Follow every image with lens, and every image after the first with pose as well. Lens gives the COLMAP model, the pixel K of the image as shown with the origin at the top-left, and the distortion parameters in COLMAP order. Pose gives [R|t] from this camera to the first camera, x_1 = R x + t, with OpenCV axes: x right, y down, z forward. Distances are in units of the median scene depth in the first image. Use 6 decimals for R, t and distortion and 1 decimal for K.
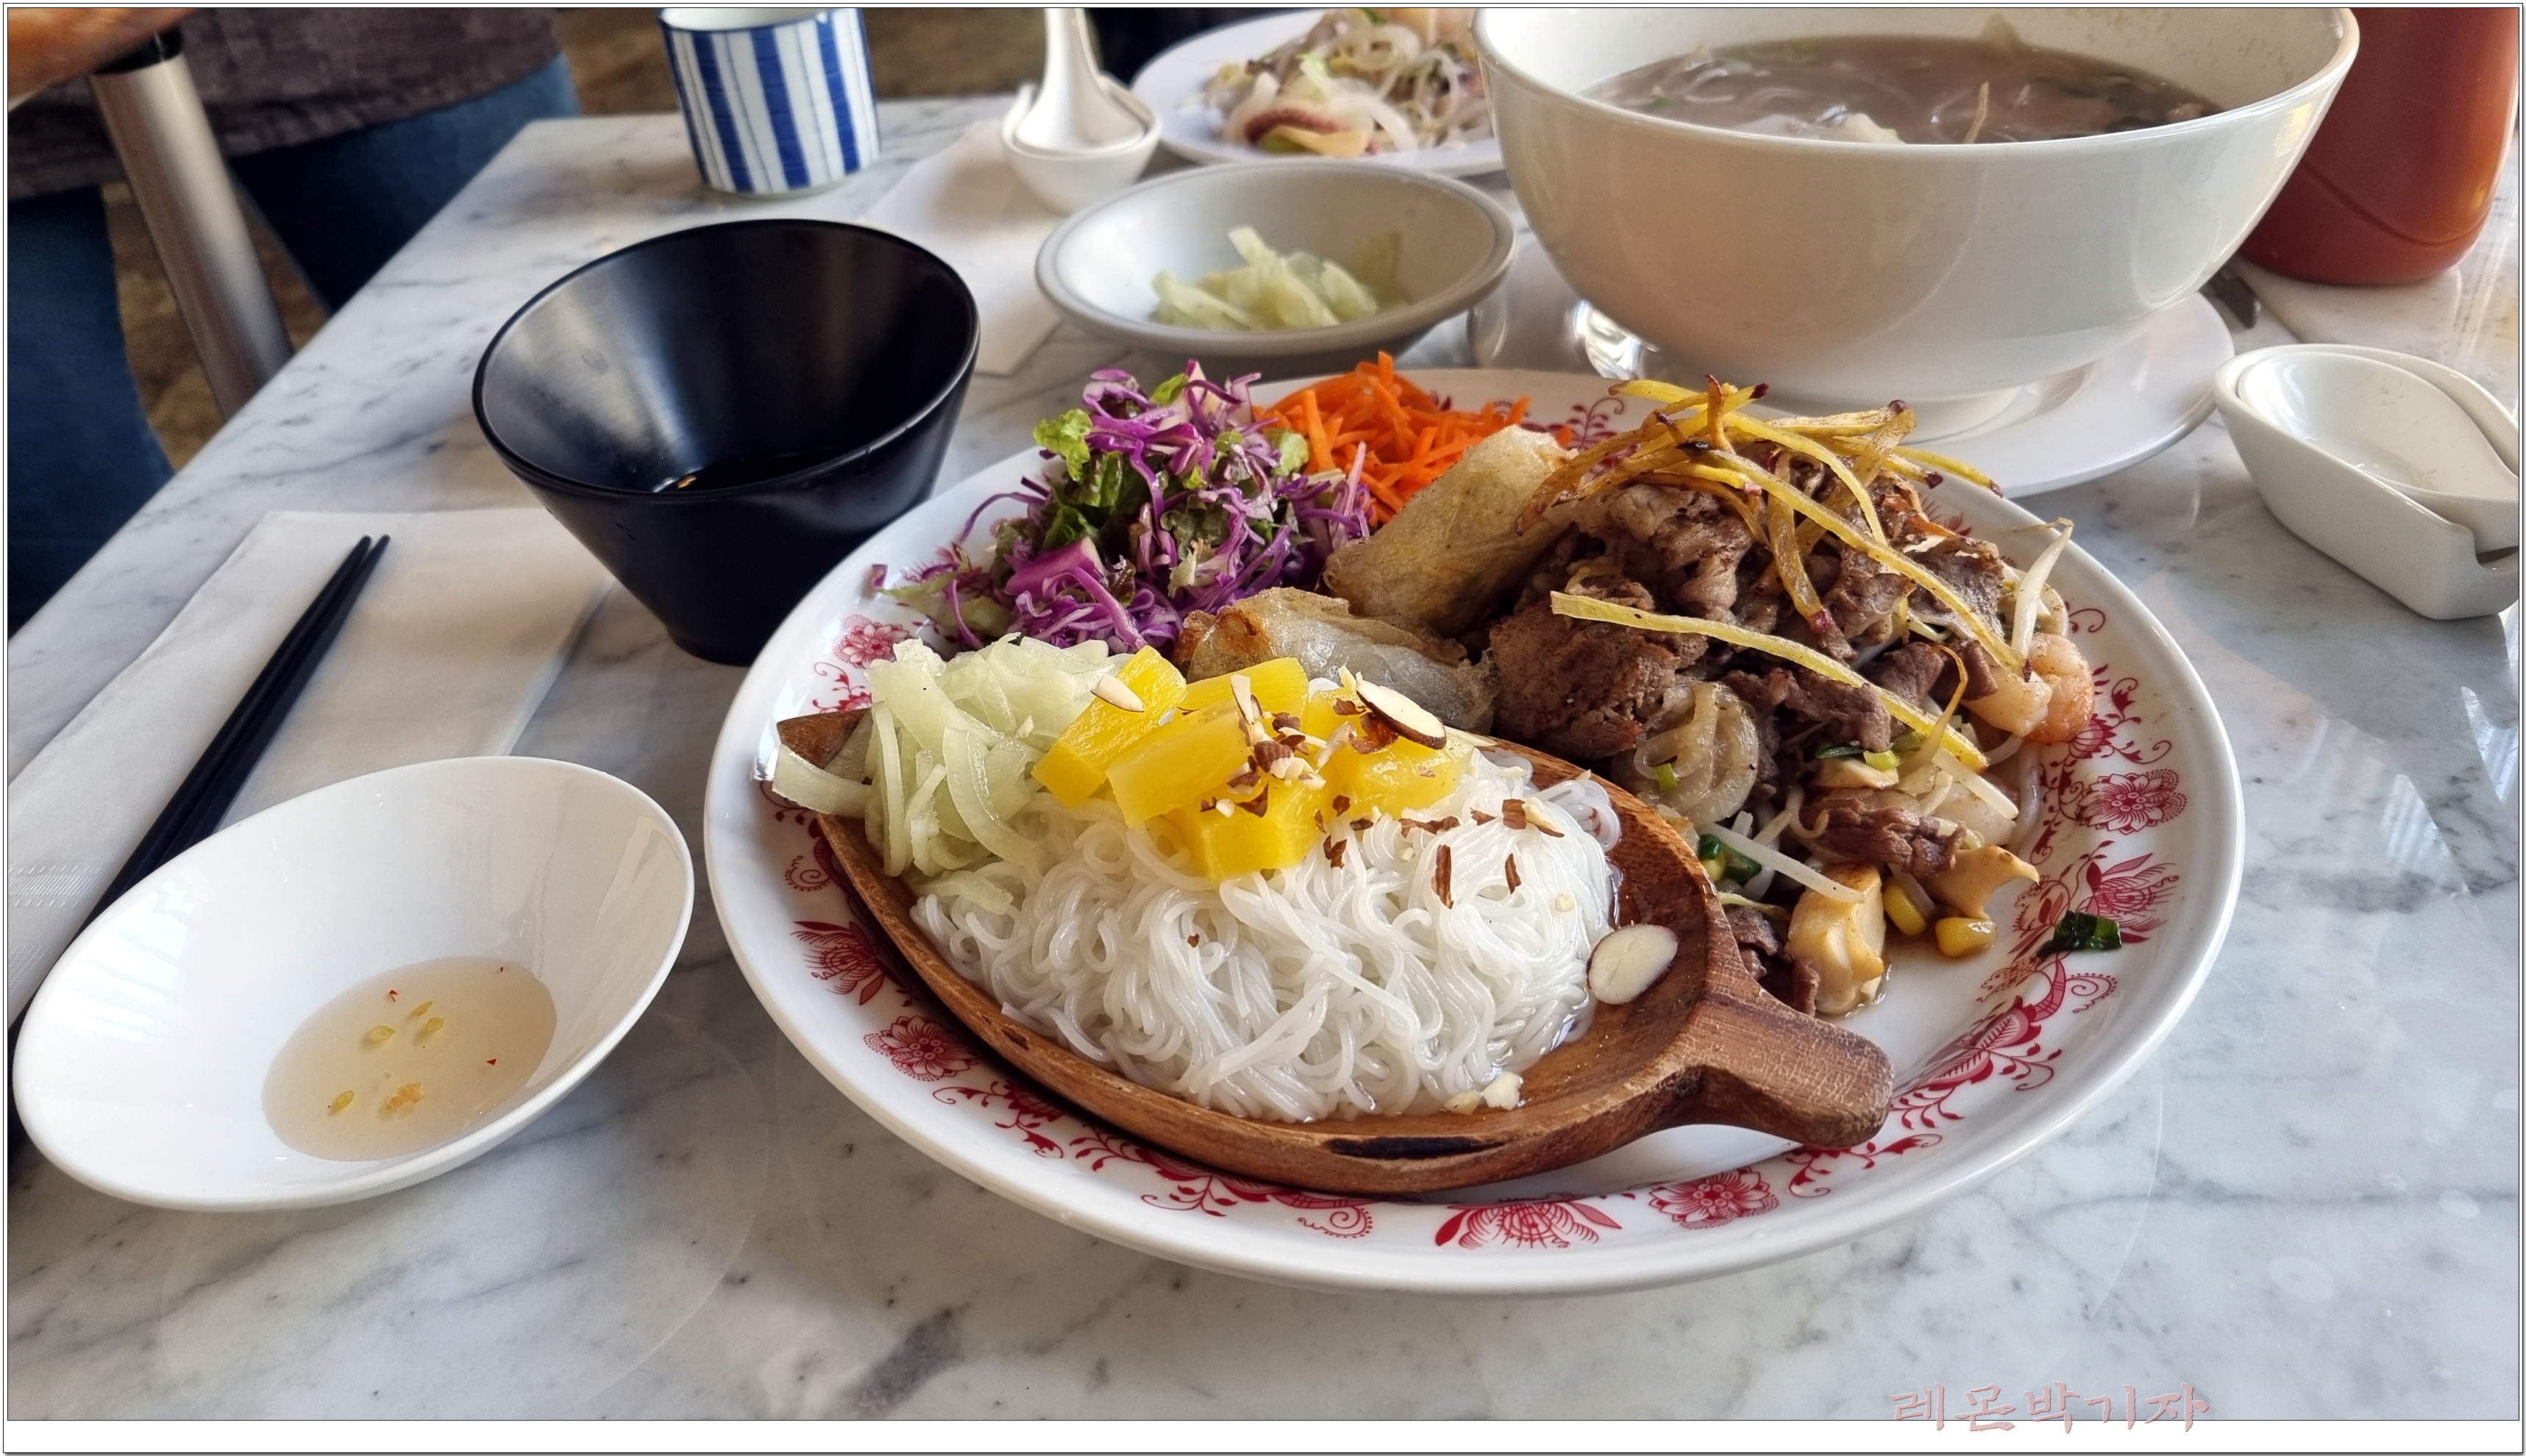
lens RADIAL K [[1949.8, 0, 1222.5], [0, 1949.8, 728.7], [0, 0, 1]] dist [0.031540, -0.012414]
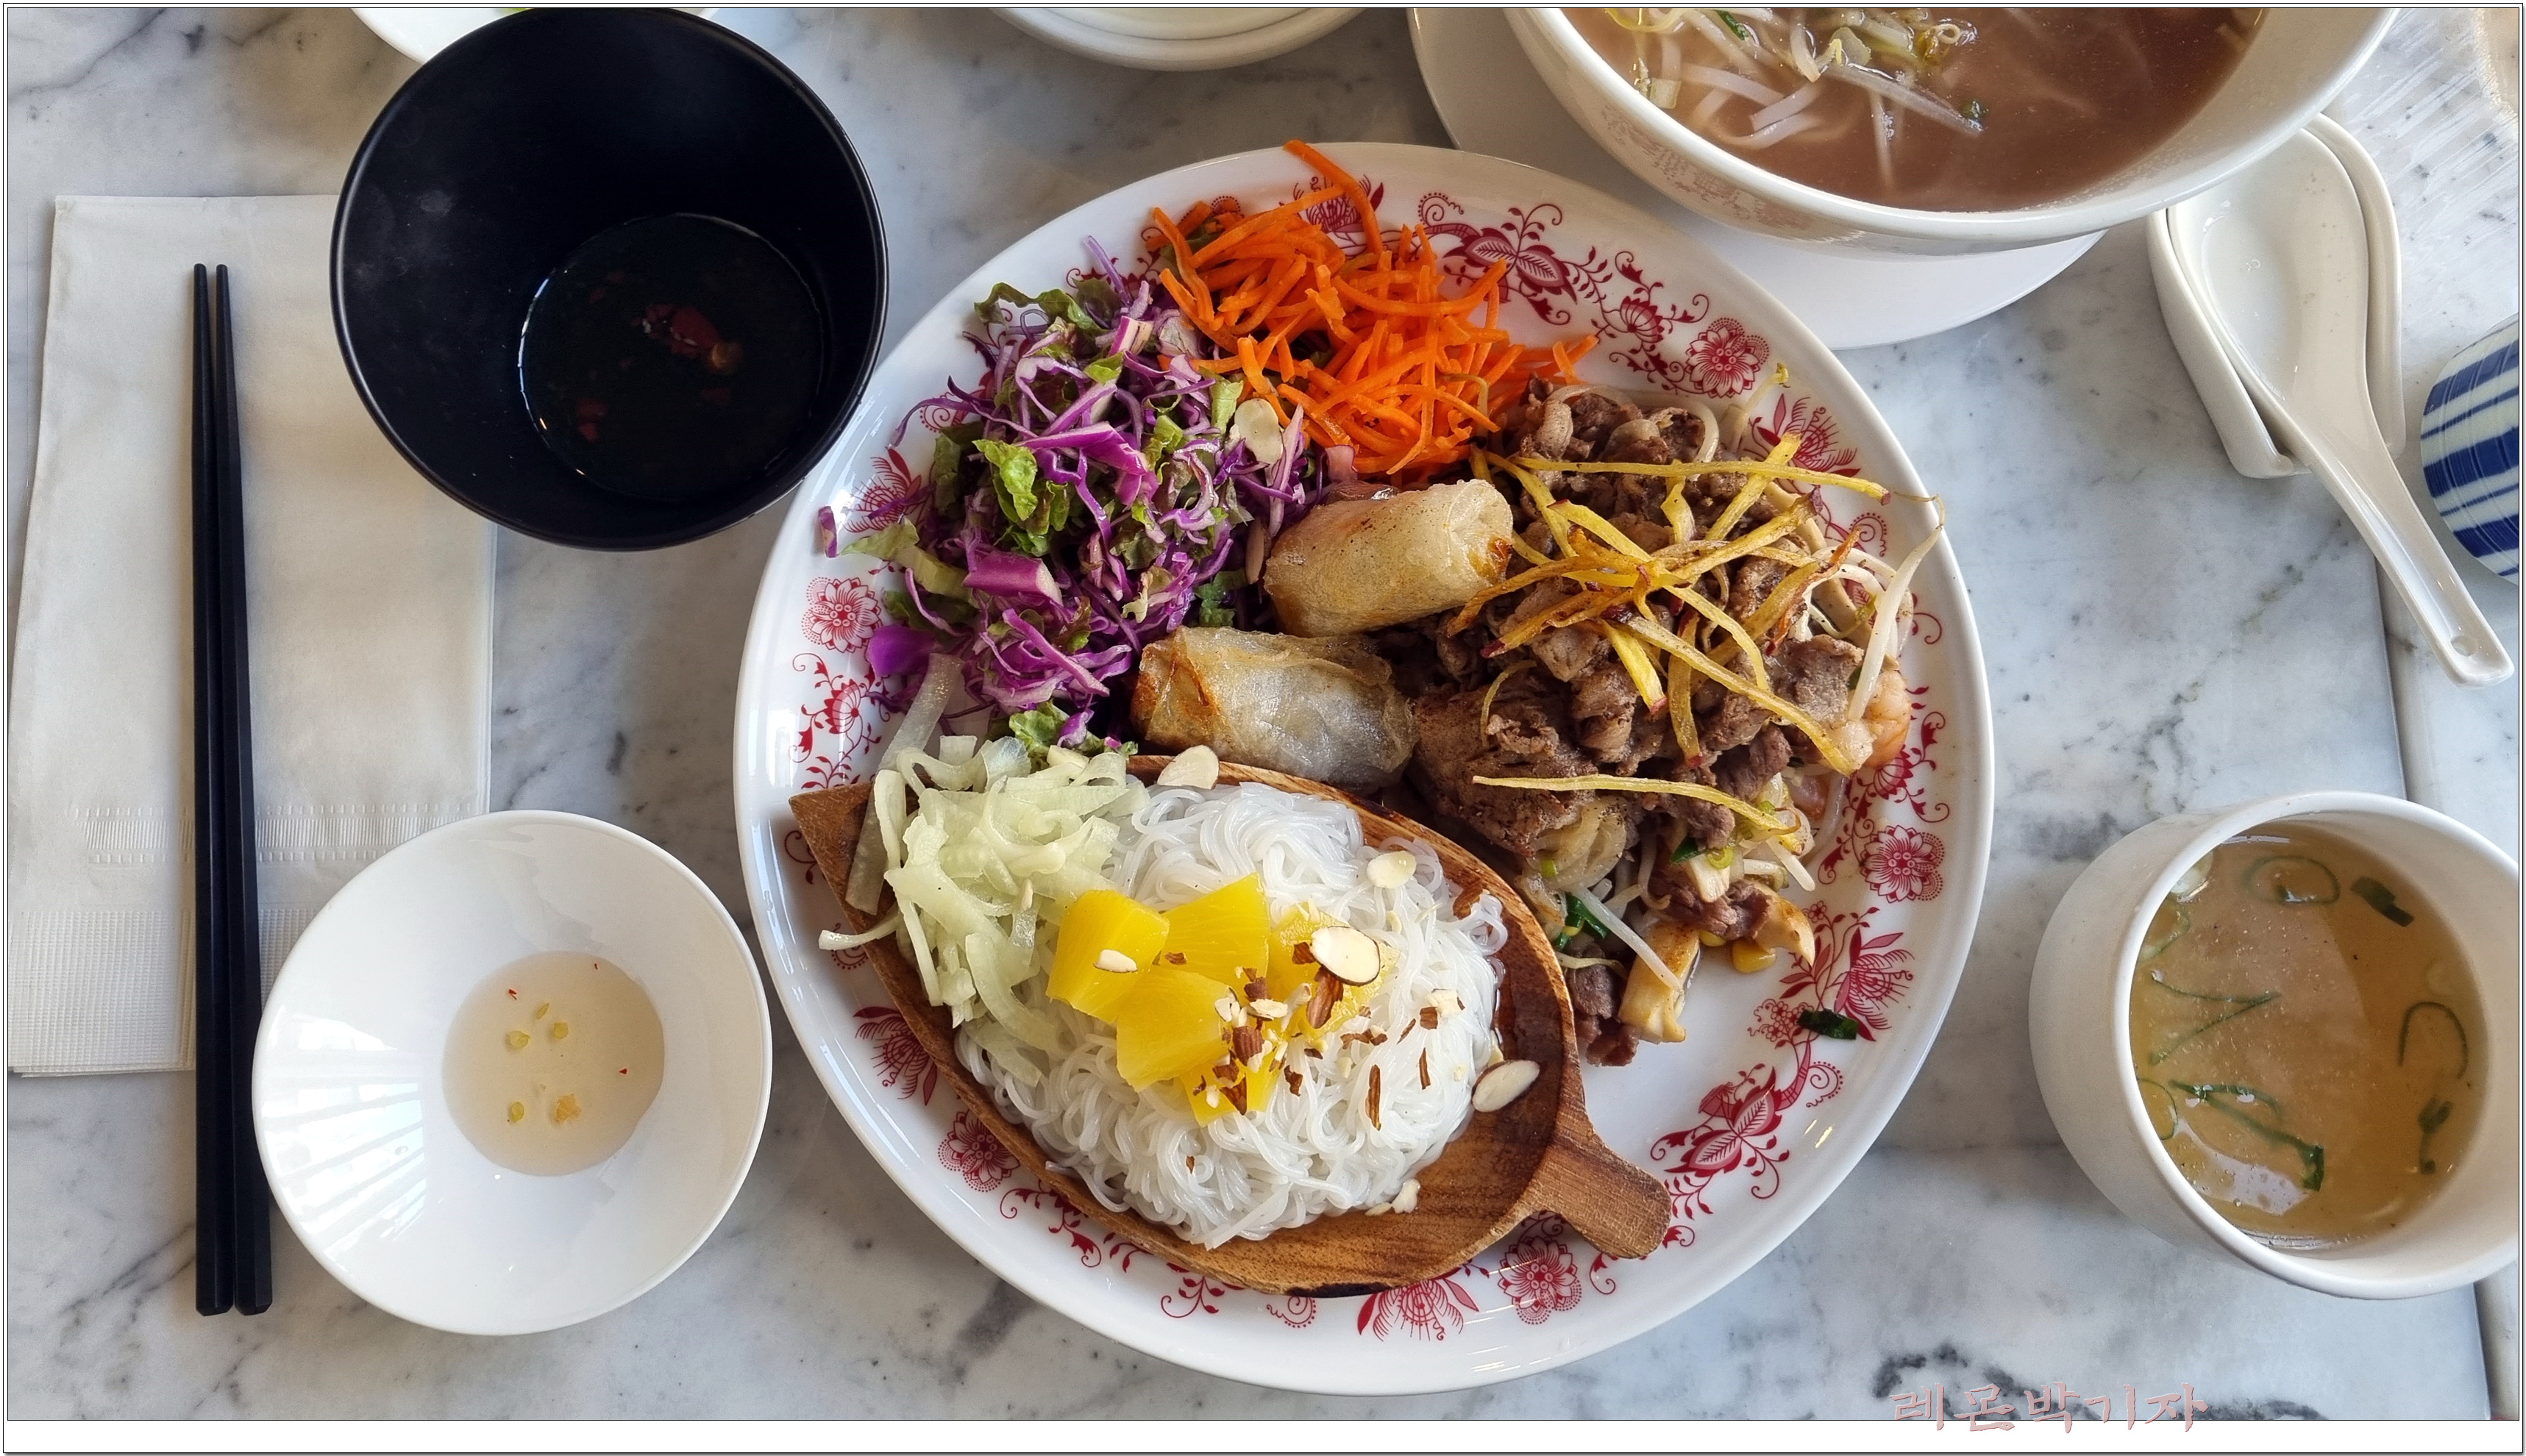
lens RADIAL K [[1863.6, 0, 1263.0], [0, 1863.6, 728.0], [0, 0, 1]] dist [0.039012, -0.011065]
pose [[0.993717, -0.061727, 0.093362, -0.062810], [-0.025368, 0.688237, 0.725042, -0.976741], [-0.109010, -0.722855, 0.682347, 0.306991]]
